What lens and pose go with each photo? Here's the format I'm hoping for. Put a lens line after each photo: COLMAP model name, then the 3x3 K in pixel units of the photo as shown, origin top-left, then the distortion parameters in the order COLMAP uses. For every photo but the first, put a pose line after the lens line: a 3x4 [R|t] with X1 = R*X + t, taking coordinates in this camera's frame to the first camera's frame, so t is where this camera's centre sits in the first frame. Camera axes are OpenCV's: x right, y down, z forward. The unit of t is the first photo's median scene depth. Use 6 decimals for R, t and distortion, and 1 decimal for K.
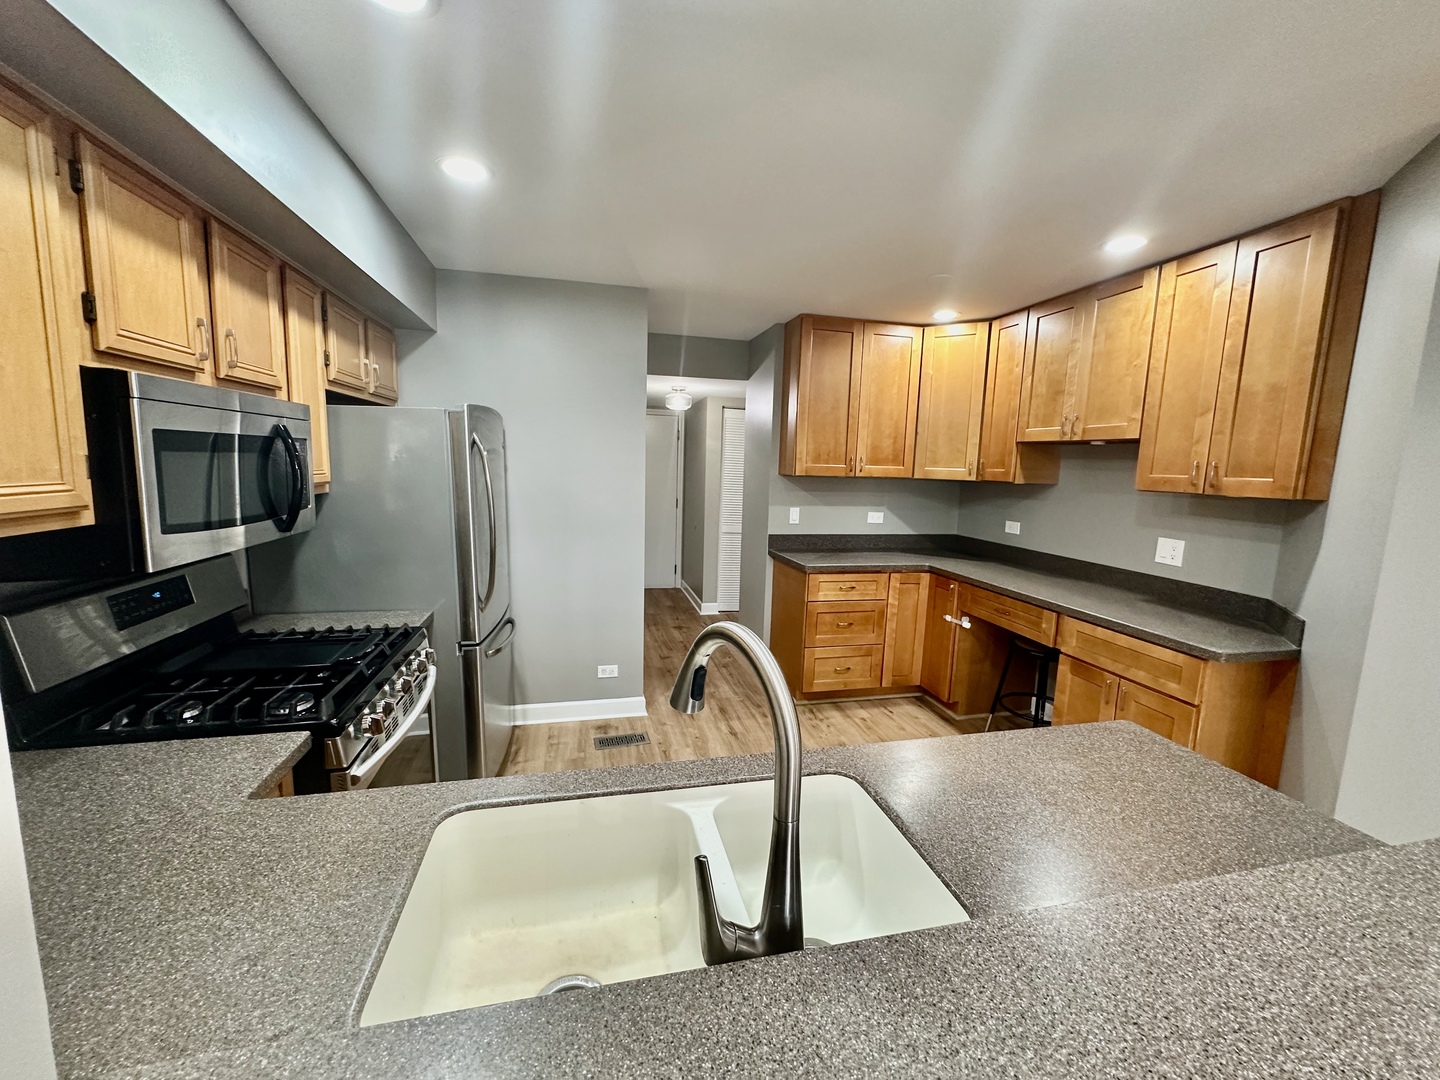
lens RADIAL K [[575.9, 0, 720.0], [0, 575.9, 540.0], [0, 0, 1]] dist [-0.001650, 0.000748]
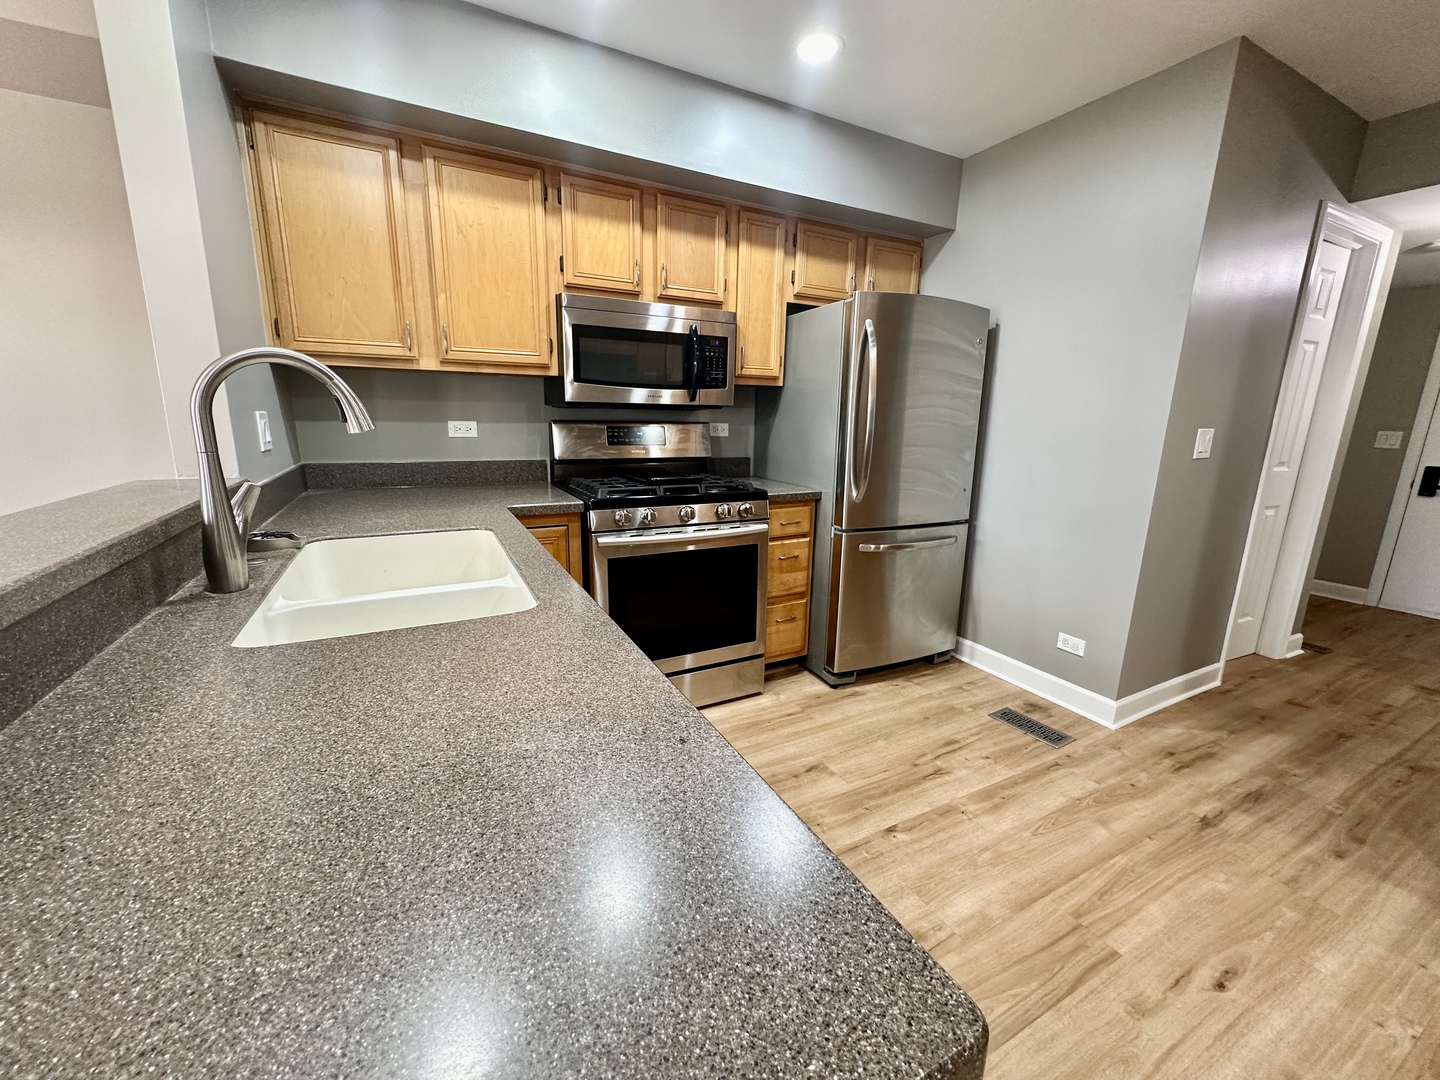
lens RADIAL K [[575.9, 0, 720.0], [0, 575.9, 540.0], [0, 0, 1]] dist [-0.001650, 0.000748]
pose [[0.249533, 0.184925, -0.950545, 0.418505], [-0.144184, 0.977750, 0.152367, 0.056722], [0.957572, 0.099032, 0.270644, 0.403328]]
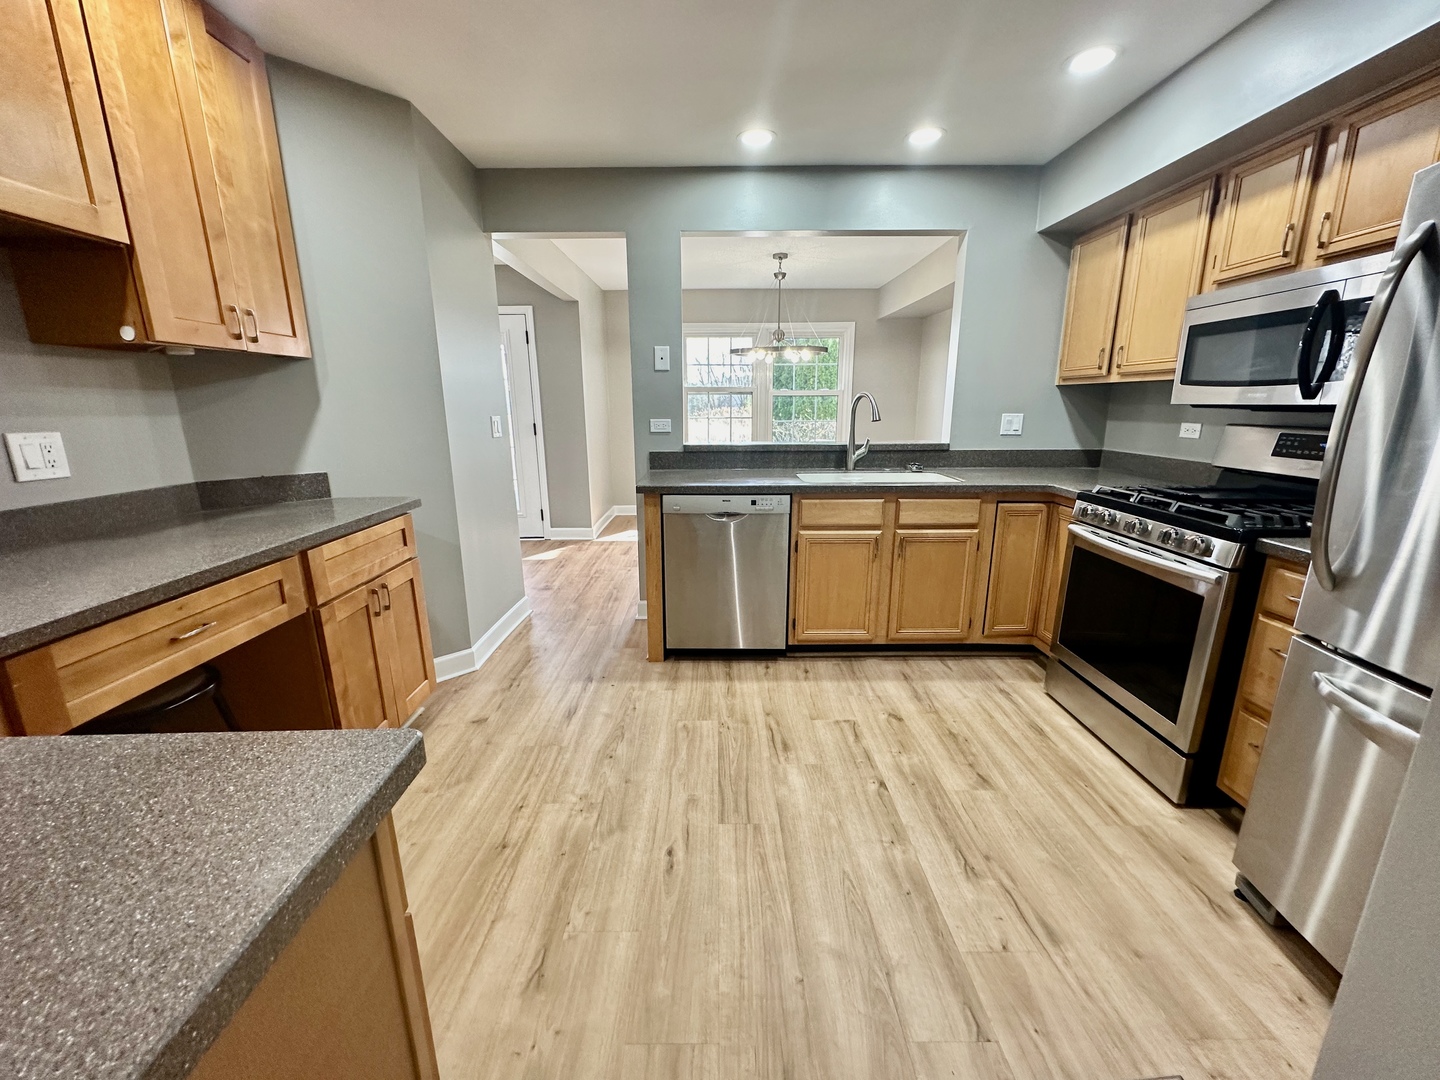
lens RADIAL K [[575.9, 0, 720.0], [0, 575.9, 540.0], [0, 0, 1]] dist [-0.001650, 0.000748]
pose [[-0.973333, -0.076843, 0.216142, 0.019675], [0.007950, 0.930360, 0.366562, -0.095314], [-0.229257, 0.358505, -0.904939, 1.297478]]
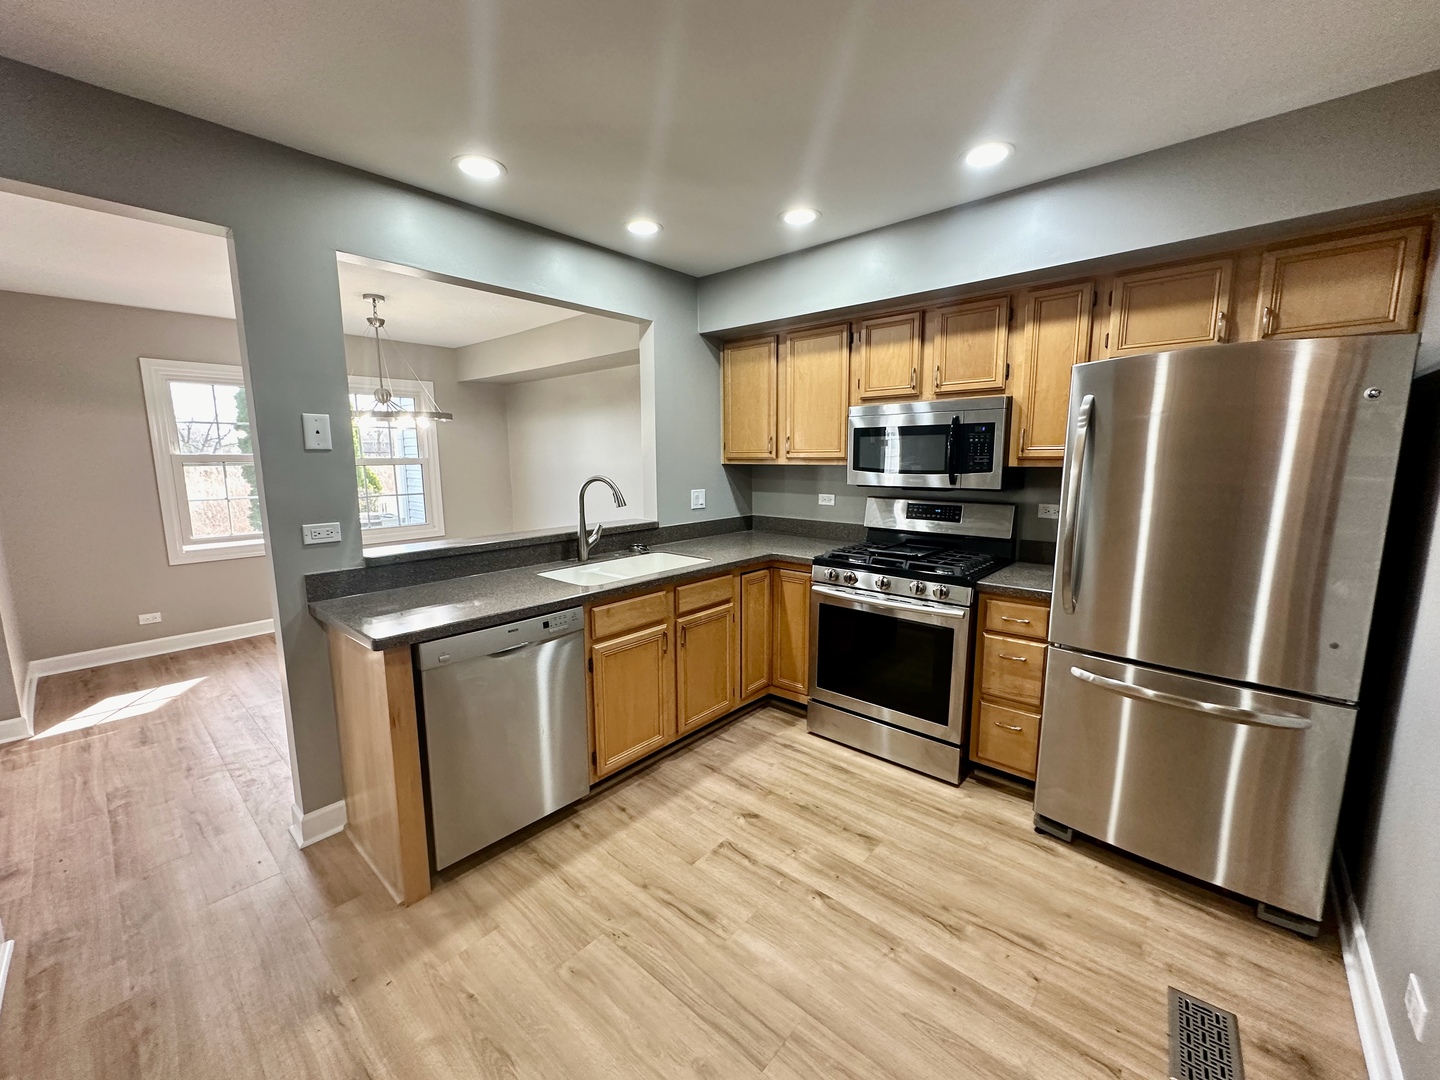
lens RADIAL K [[575.9, 0, 720.0], [0, 575.9, 540.0], [0, 0, 1]] dist [-0.001650, 0.000748]
pose [[-0.816548, 0.062154, -0.573921, 0.386624], [-0.096425, 0.965535, 0.241755, -0.106627], [0.569167, 0.252745, -0.782412, 1.089046]]
